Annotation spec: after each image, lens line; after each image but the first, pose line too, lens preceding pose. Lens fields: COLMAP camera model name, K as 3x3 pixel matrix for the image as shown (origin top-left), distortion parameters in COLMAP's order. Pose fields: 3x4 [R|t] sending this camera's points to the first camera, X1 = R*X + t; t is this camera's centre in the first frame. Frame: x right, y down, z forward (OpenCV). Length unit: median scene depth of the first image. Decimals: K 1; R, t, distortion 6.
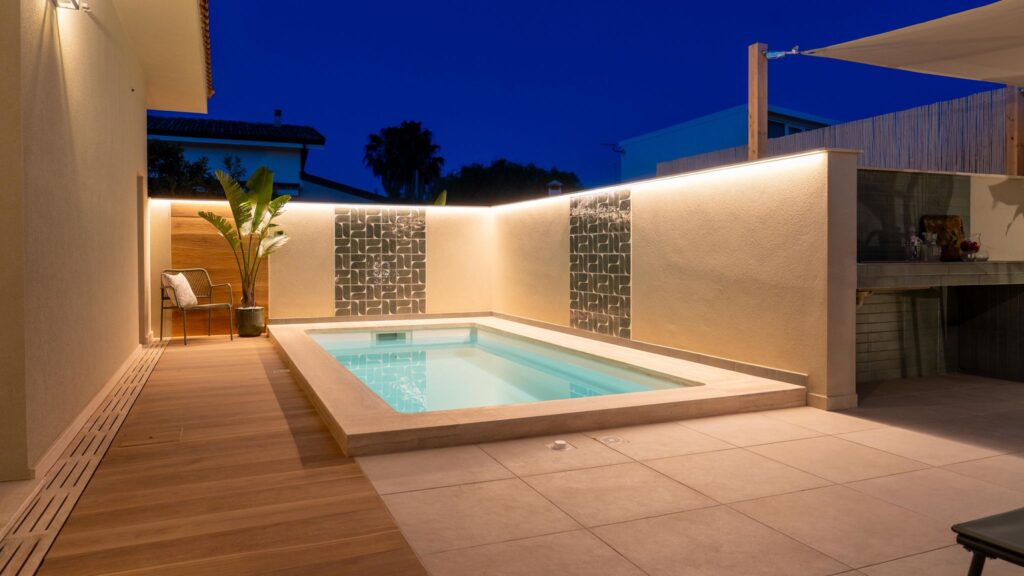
lens RADIAL K [[692.4, 0, 512.0], [0, 692.4, 288.0], [0, 0, 1]] dist [0.000152, -0.000187]
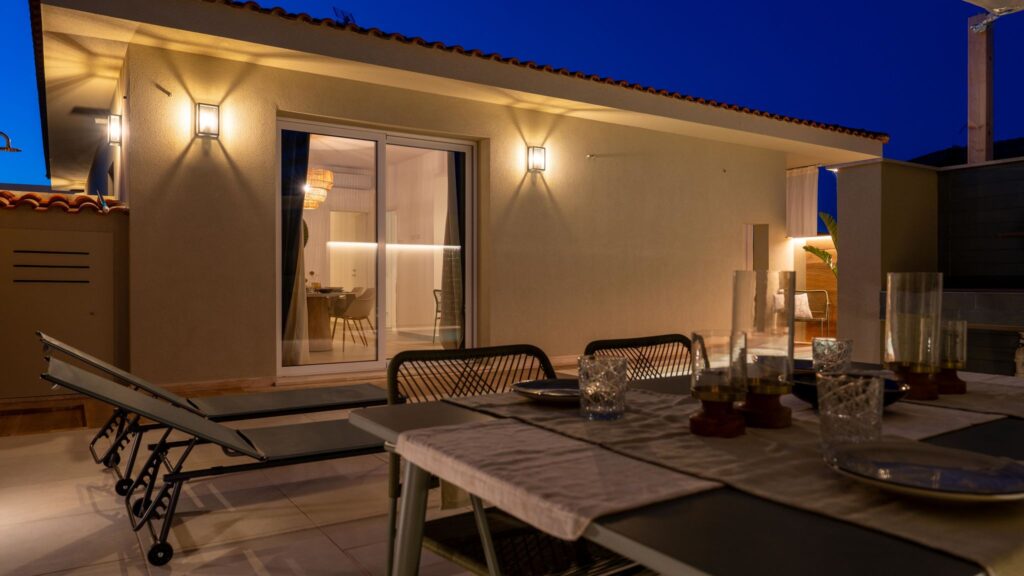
lens RADIAL K [[692.4, 0, 512.0], [0, 692.4, 288.0], [0, 0, 1]] dist [0.000152, -0.000187]
pose [[0.179300, 0.010576, -0.983738, 0.977438], [-0.043549, 0.999047, 0.002804, -0.015162], [0.982830, 0.042338, 0.179590, 0.298173]]
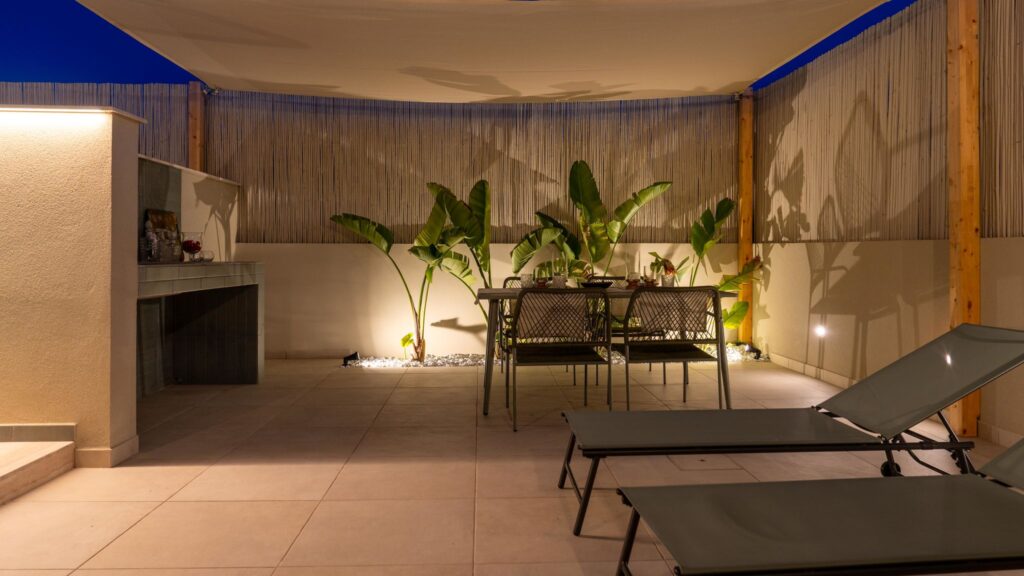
lens RADIAL K [[706.3, 0, 514.3], [0, 706.3, 260.2], [0, 0, 1]] dist [0.001853, 0.001179]
pose [[0.337559, 0.001399, 0.941303, -0.081446], [0.034826, 0.999296, -0.013974, -0.012367], [-0.940660, 0.037499, 0.337273, 0.270049]]
